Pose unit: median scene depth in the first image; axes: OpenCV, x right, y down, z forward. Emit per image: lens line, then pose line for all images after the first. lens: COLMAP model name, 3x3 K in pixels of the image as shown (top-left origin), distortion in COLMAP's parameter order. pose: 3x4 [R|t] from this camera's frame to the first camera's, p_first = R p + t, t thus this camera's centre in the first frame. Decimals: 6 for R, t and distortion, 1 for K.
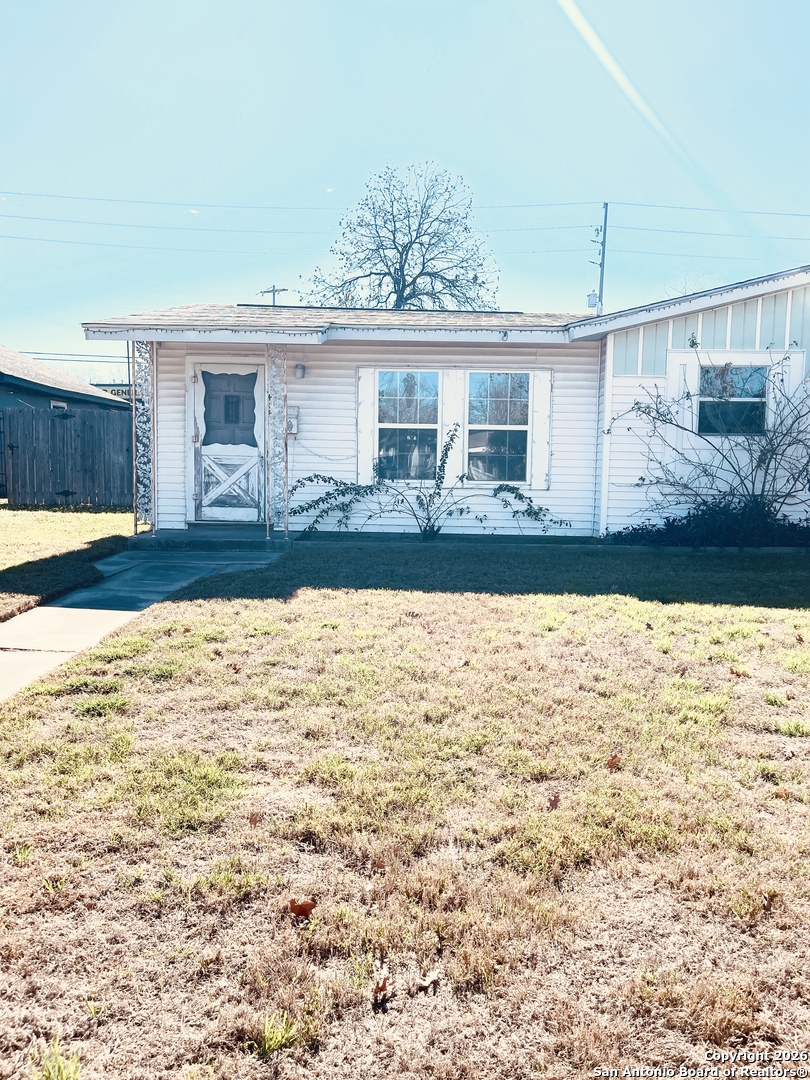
lens RADIAL K [[795.1, 0, 405.0], [0, 795.1, 540.0], [0, 0, 1]] dist [0.030349, -0.002119]
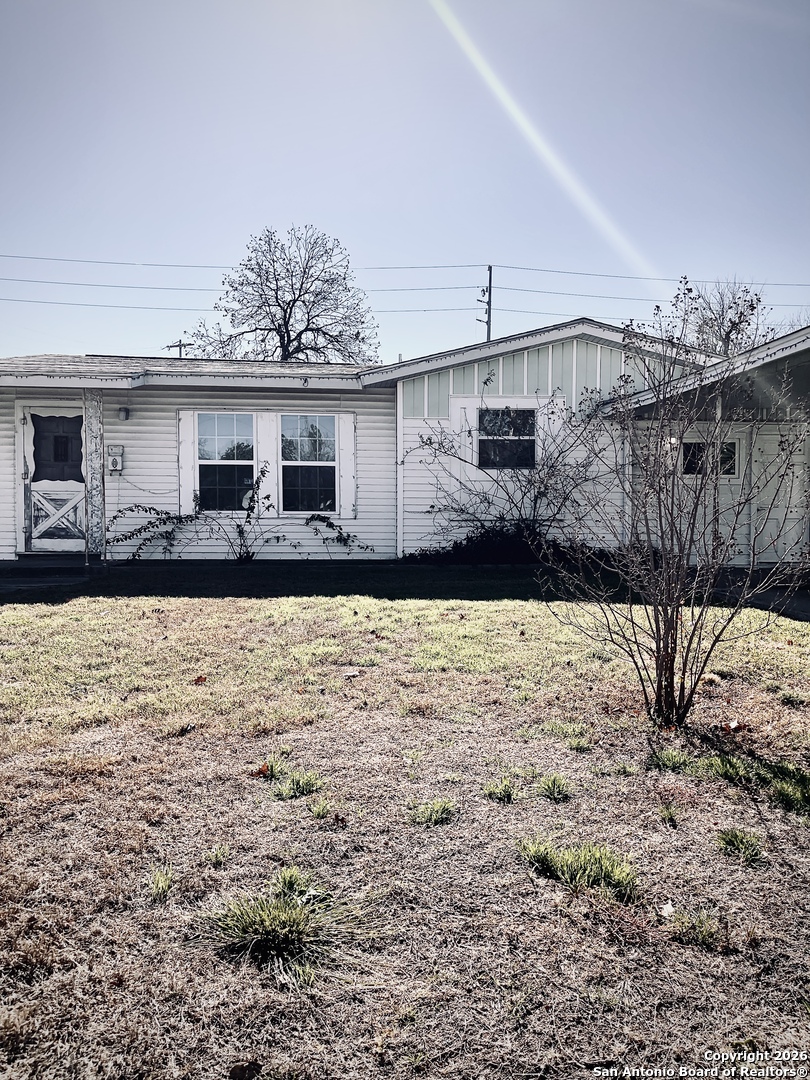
lens RADIAL K [[807.0, 0, 405.0], [0, 807.0, 540.0], [0, 0, 1]] dist [0.047755, -0.001120]
pose [[0.996649, -0.016173, 0.080182, 0.159536], [0.021651, 0.997455, -0.067929, 0.045767], [-0.078880, 0.069437, 0.994463, -0.131432]]
